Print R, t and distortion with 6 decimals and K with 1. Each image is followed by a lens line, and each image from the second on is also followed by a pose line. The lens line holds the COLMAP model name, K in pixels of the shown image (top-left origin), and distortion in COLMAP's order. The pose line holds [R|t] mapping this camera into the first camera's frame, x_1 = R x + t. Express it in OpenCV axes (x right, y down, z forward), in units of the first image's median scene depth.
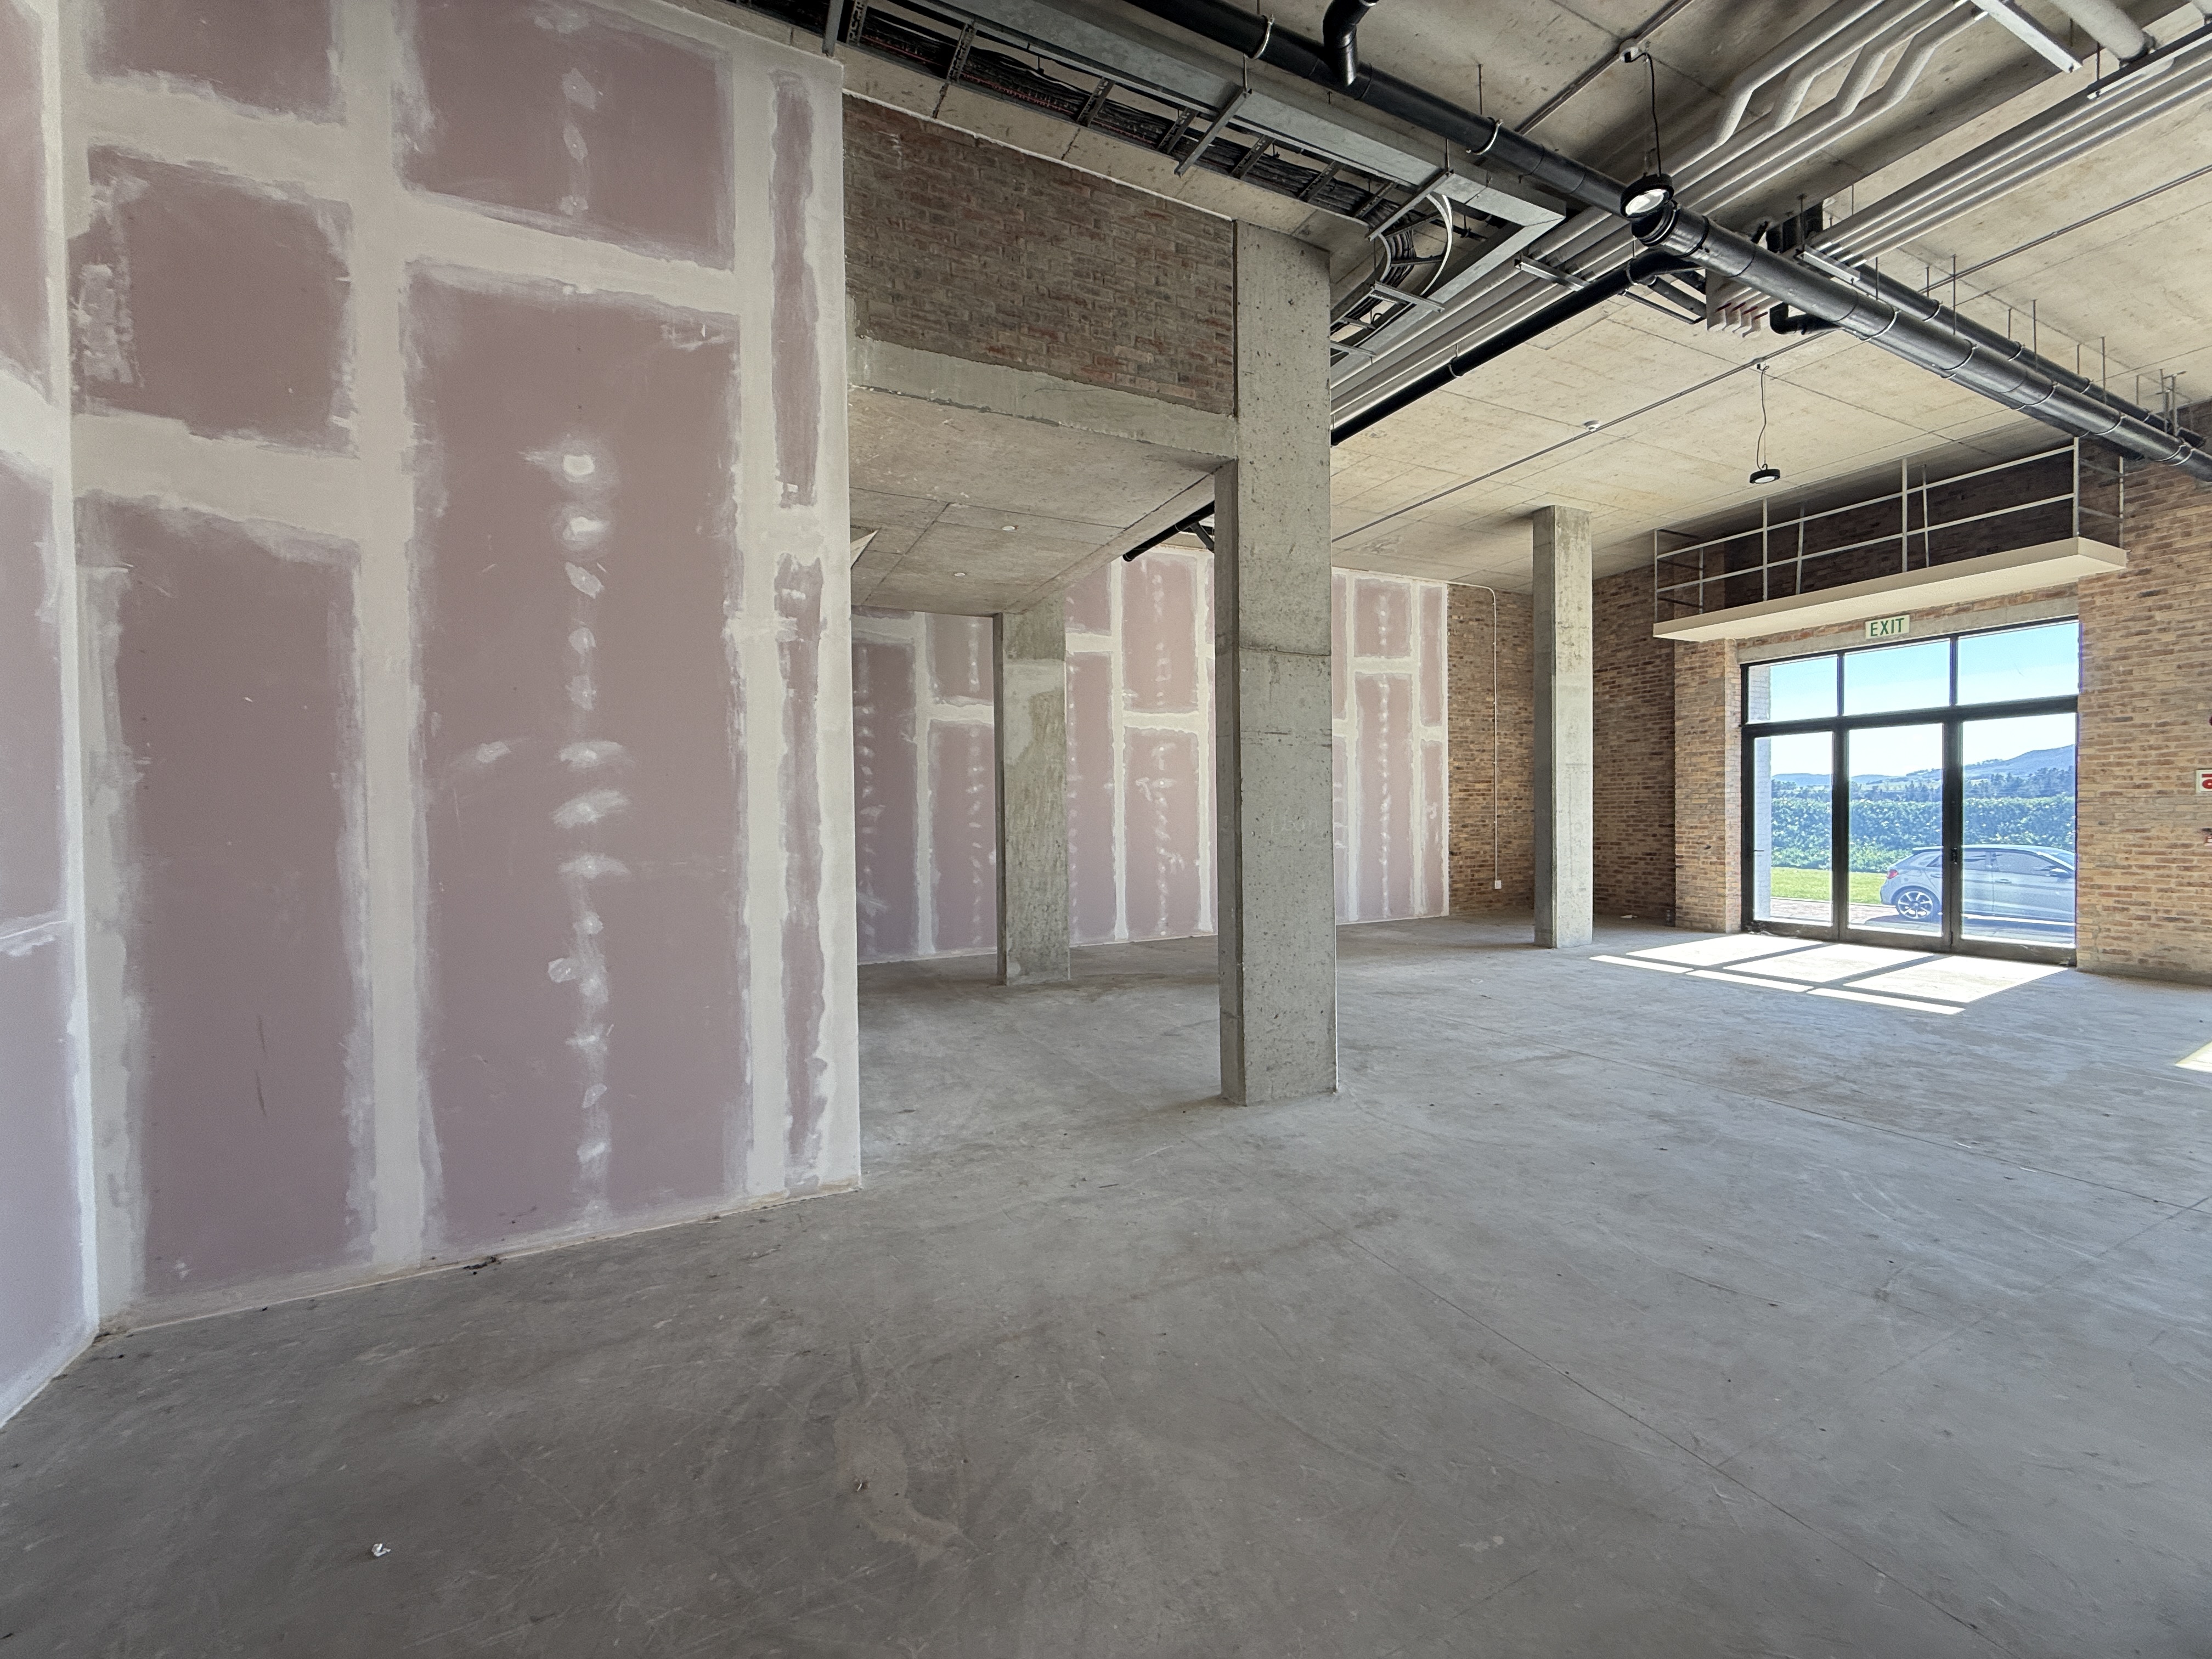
lens RADIAL K [[879.8, 0, 1100.4], [0, 879.8, 829.6], [0, 0, 1]] dist [0.000474, 0.000018]
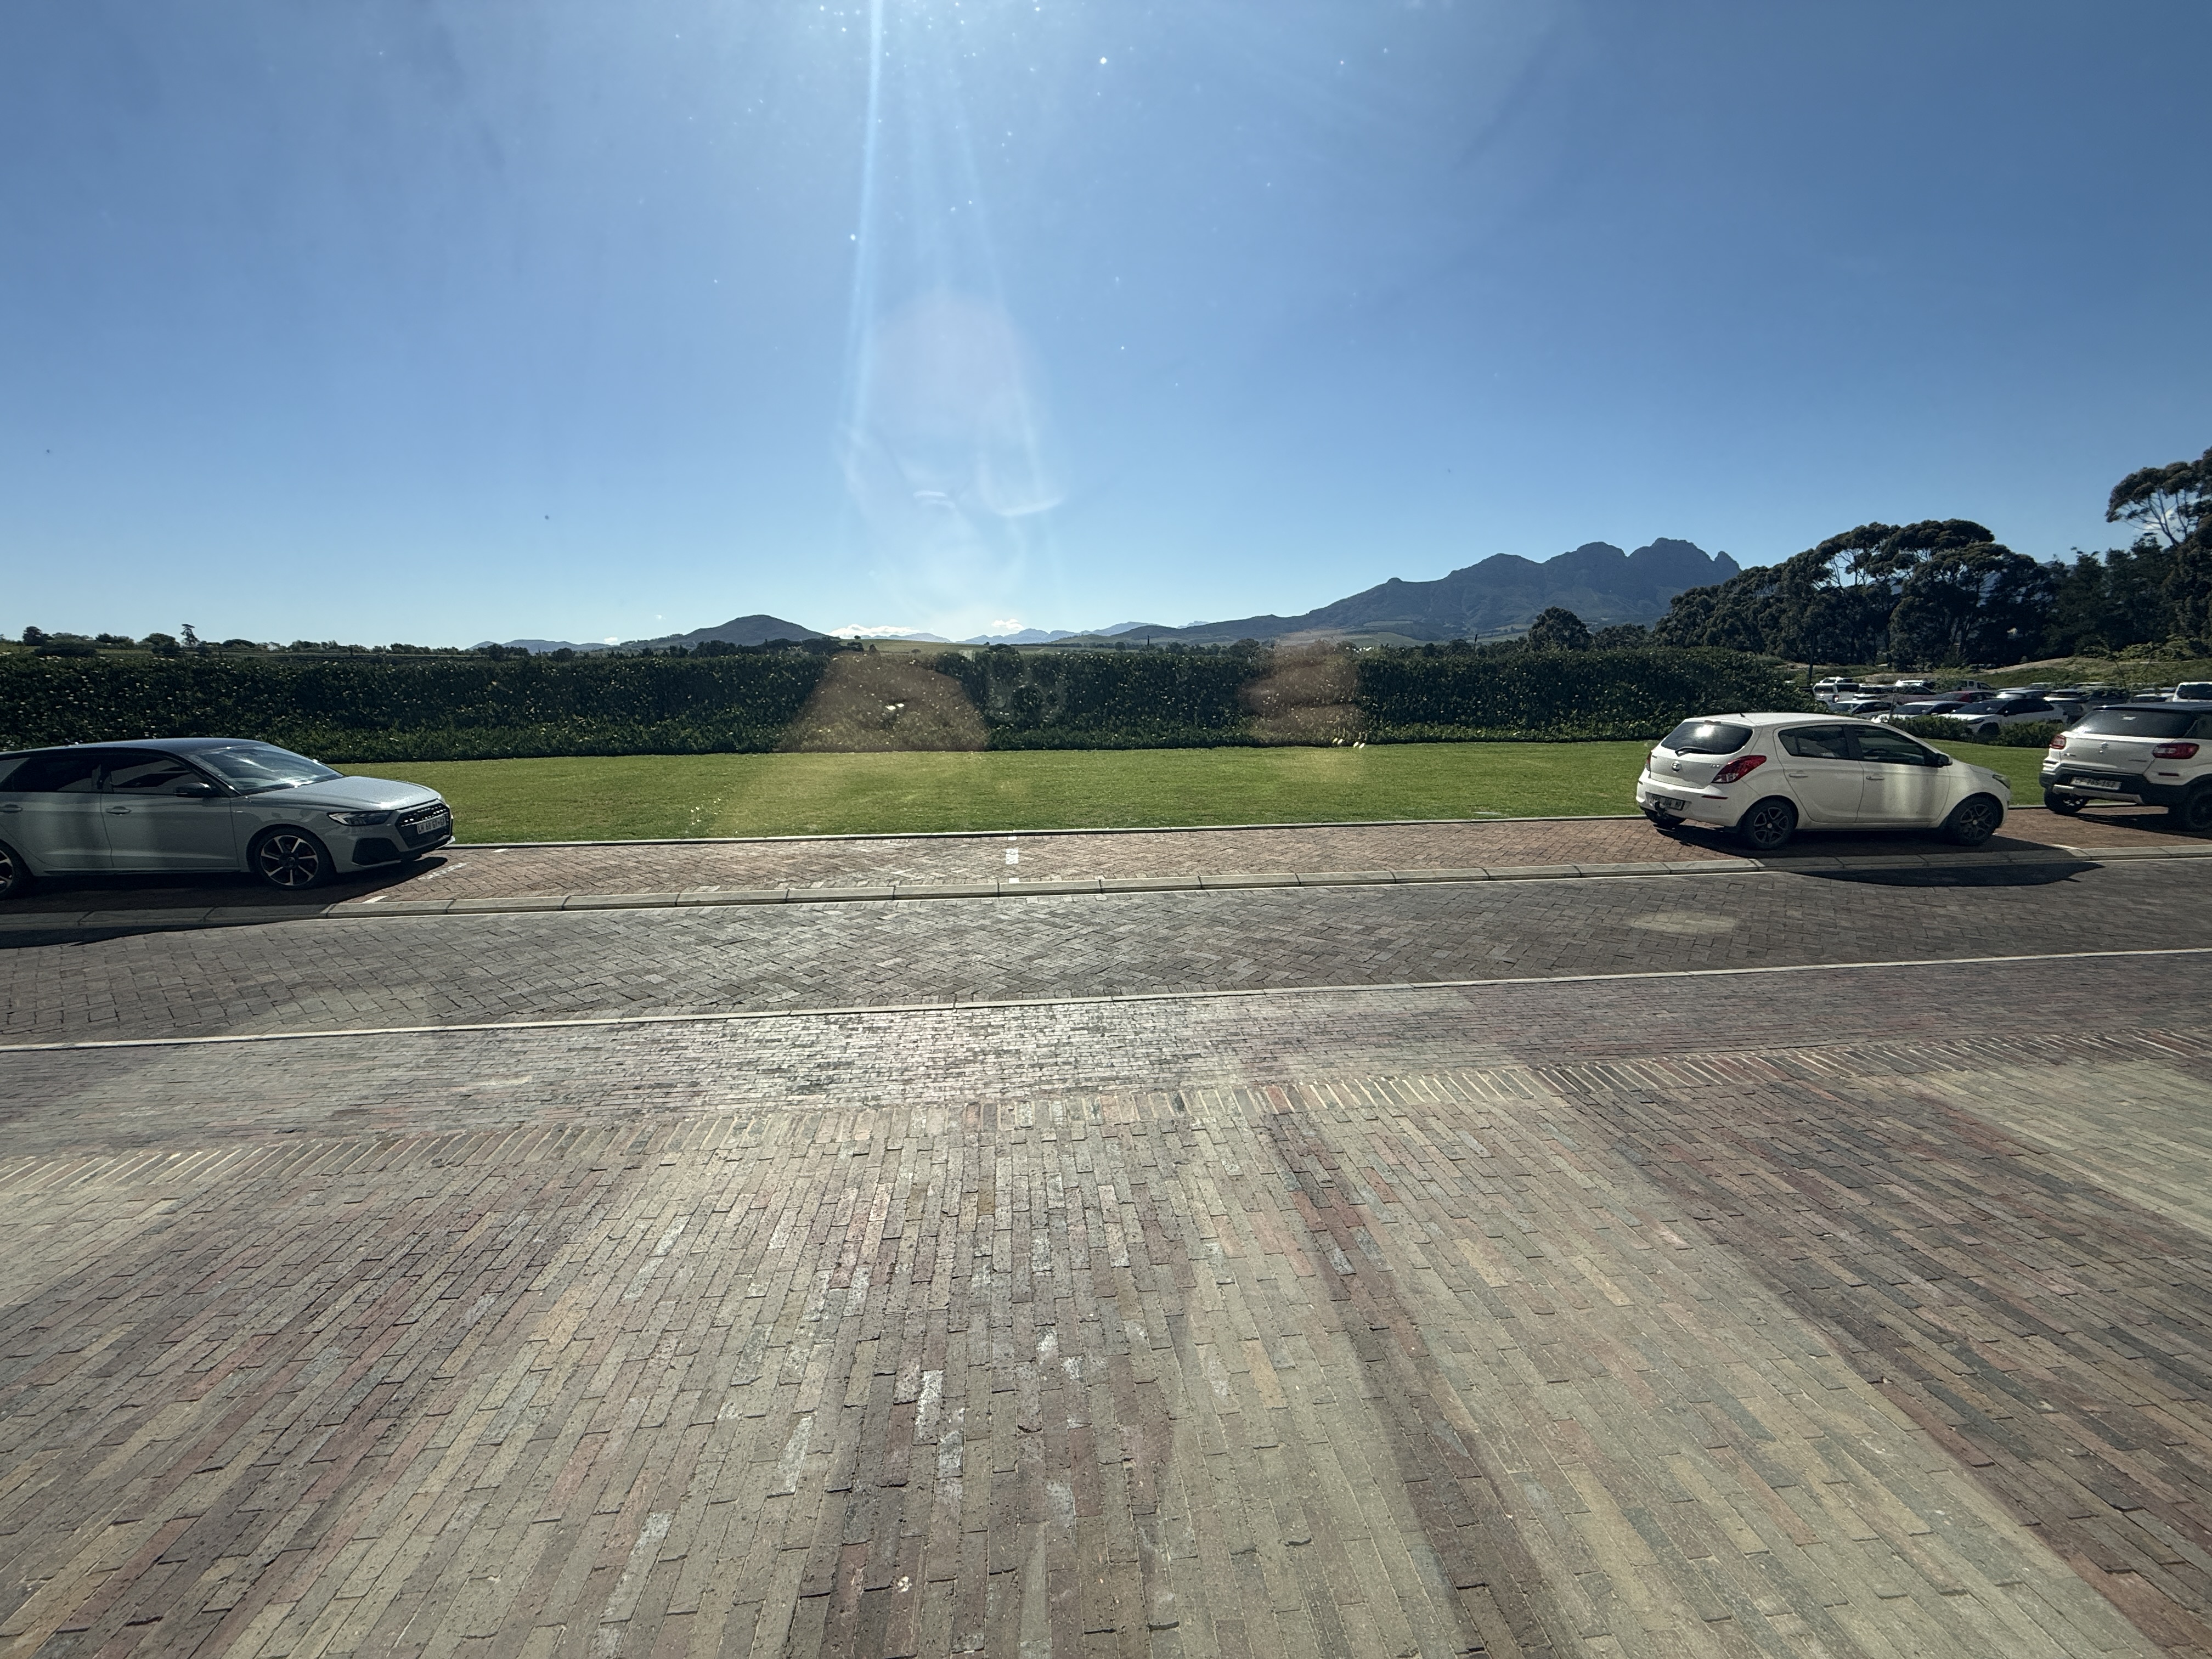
lens RADIAL K [[879.8, 0, 1105.2], [0, 879.8, 831.0], [0, 0, 1]] dist [0.000474, 0.000018]
pose [[0.327944, -0.165309, 0.930122, 1.474805], [0.021757, 0.985631, 0.167503, -0.012658], [-0.944447, -0.034695, 0.326828, 0.526875]]
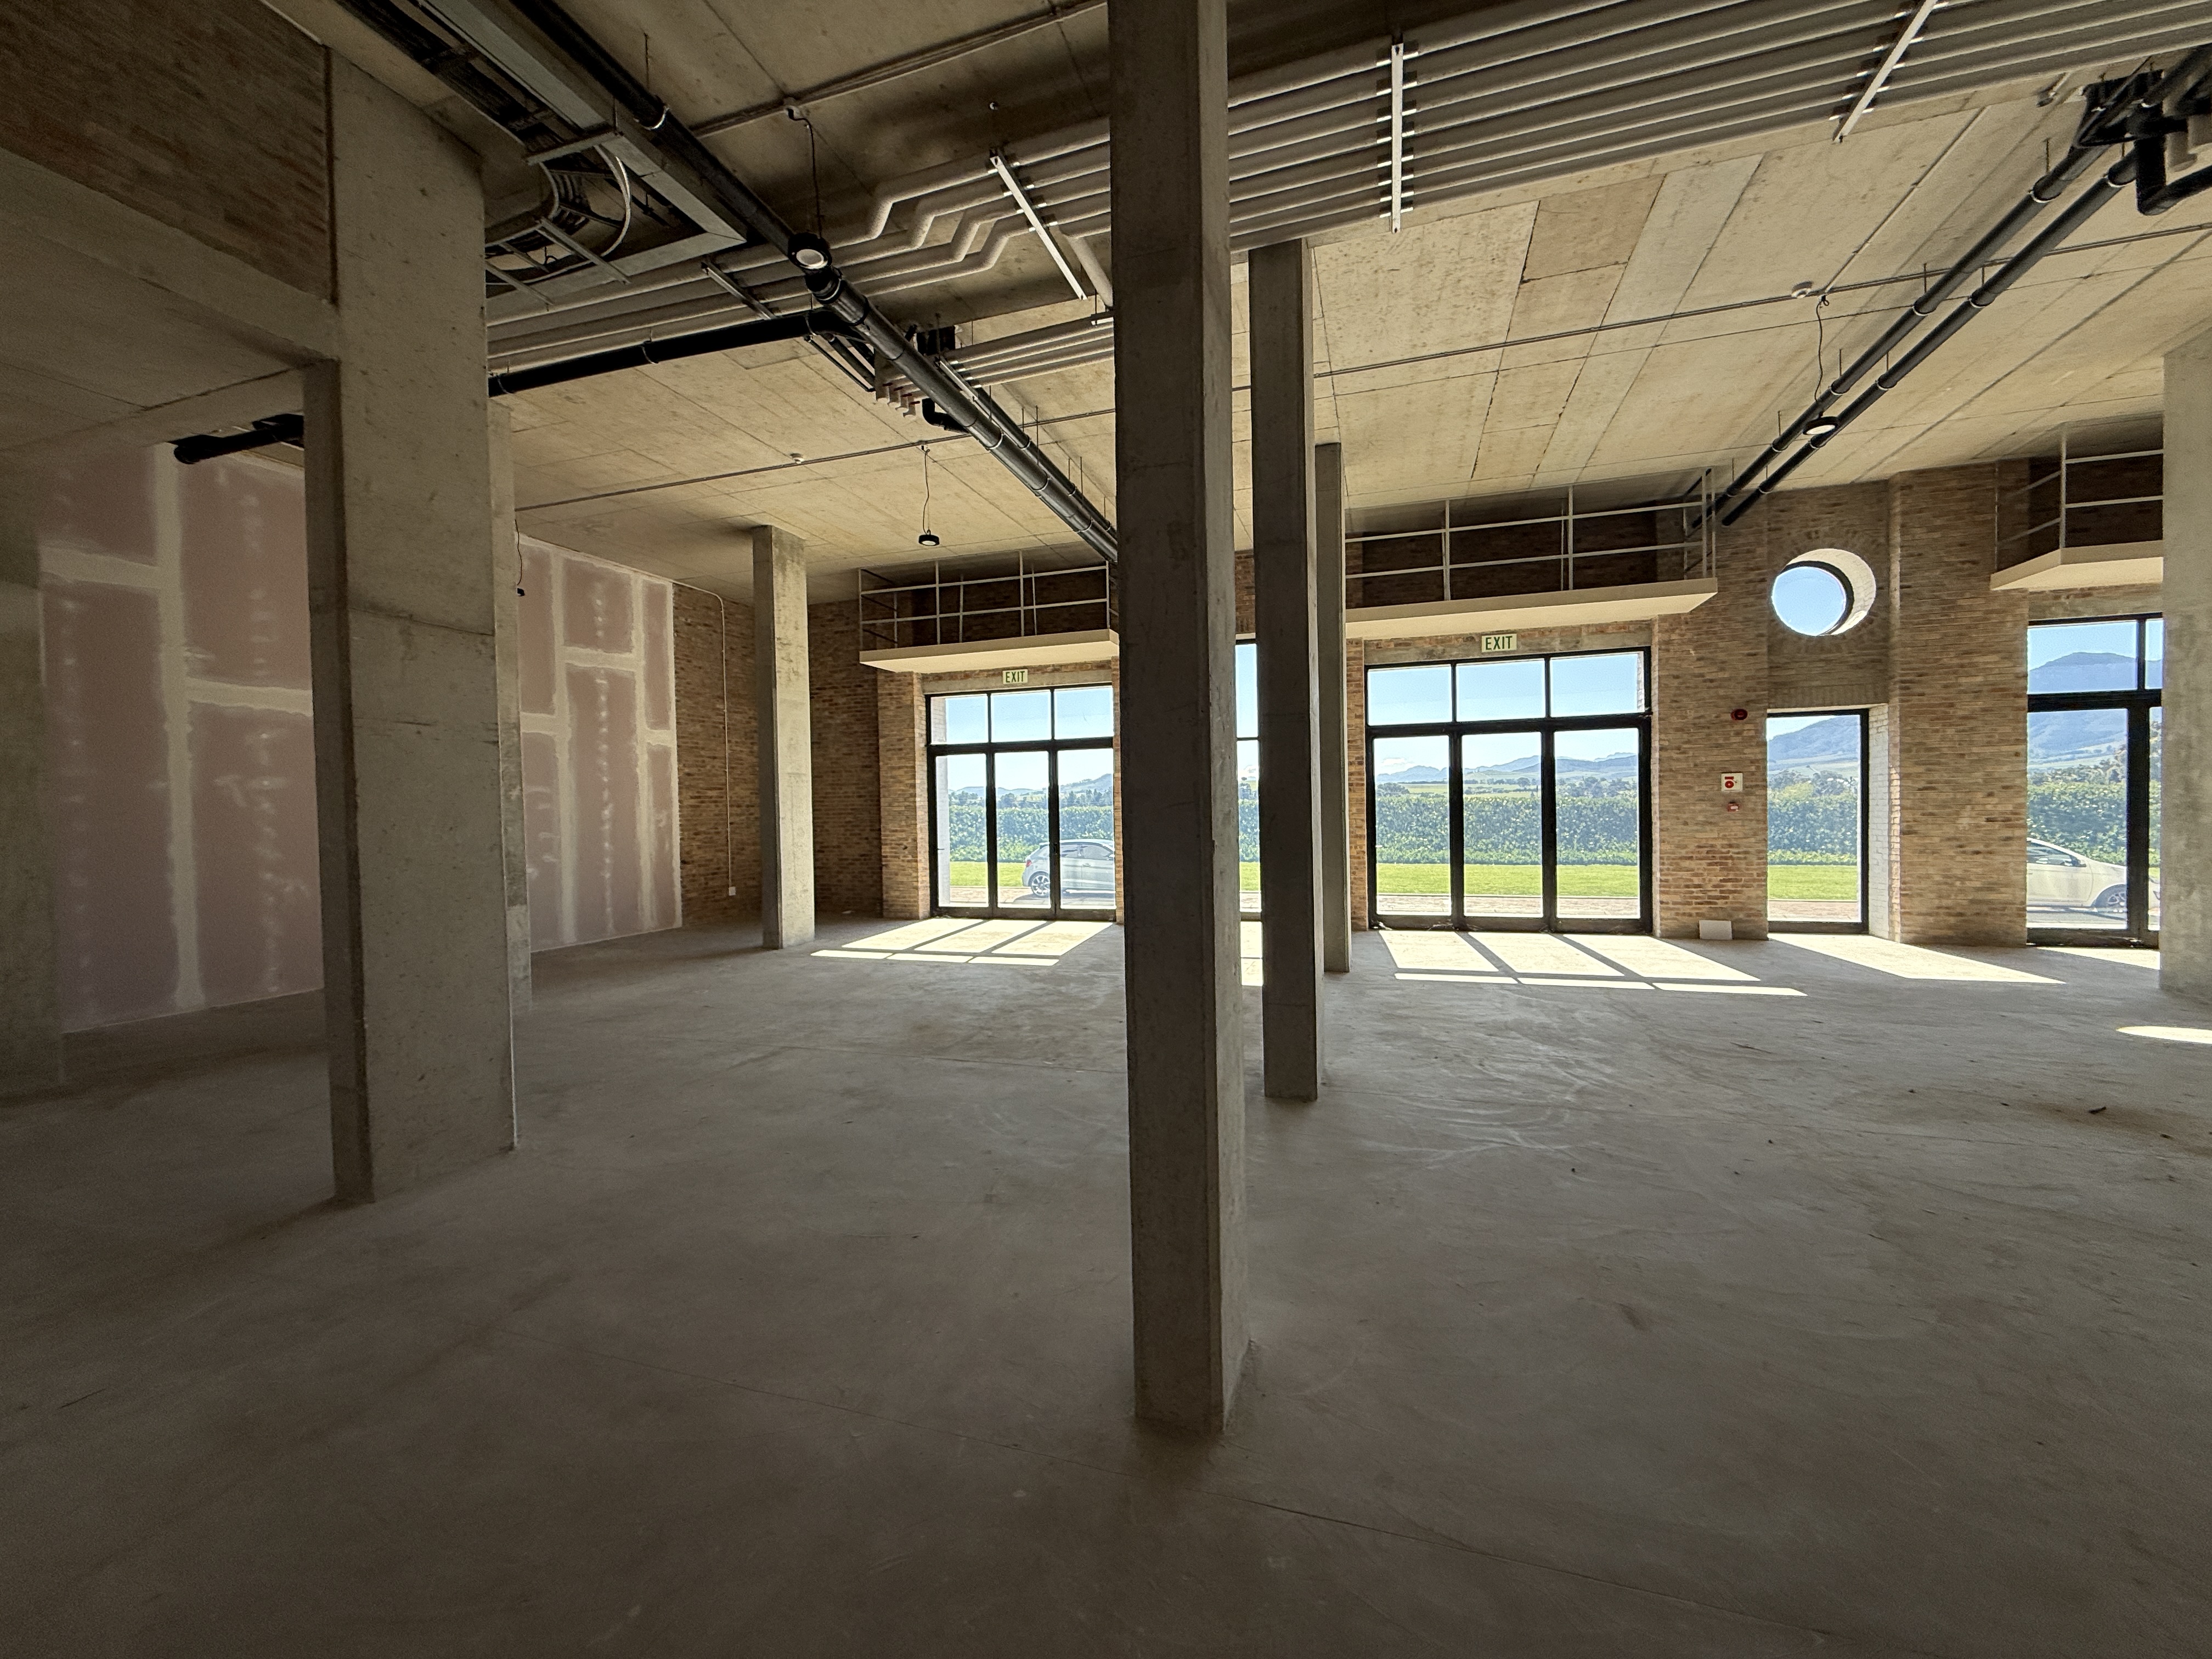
lens RADIAL K [[879.8, 0, 1095.8], [0, 879.8, 830.1], [0, 0, 1]] dist [0.000474, 0.000018]
pose [[0.695706, -0.016348, 0.718140, 0.035221], [0.021617, 0.999765, 0.001816, -0.000287], [-0.718001, 0.014261, 0.695896, 0.000187]]
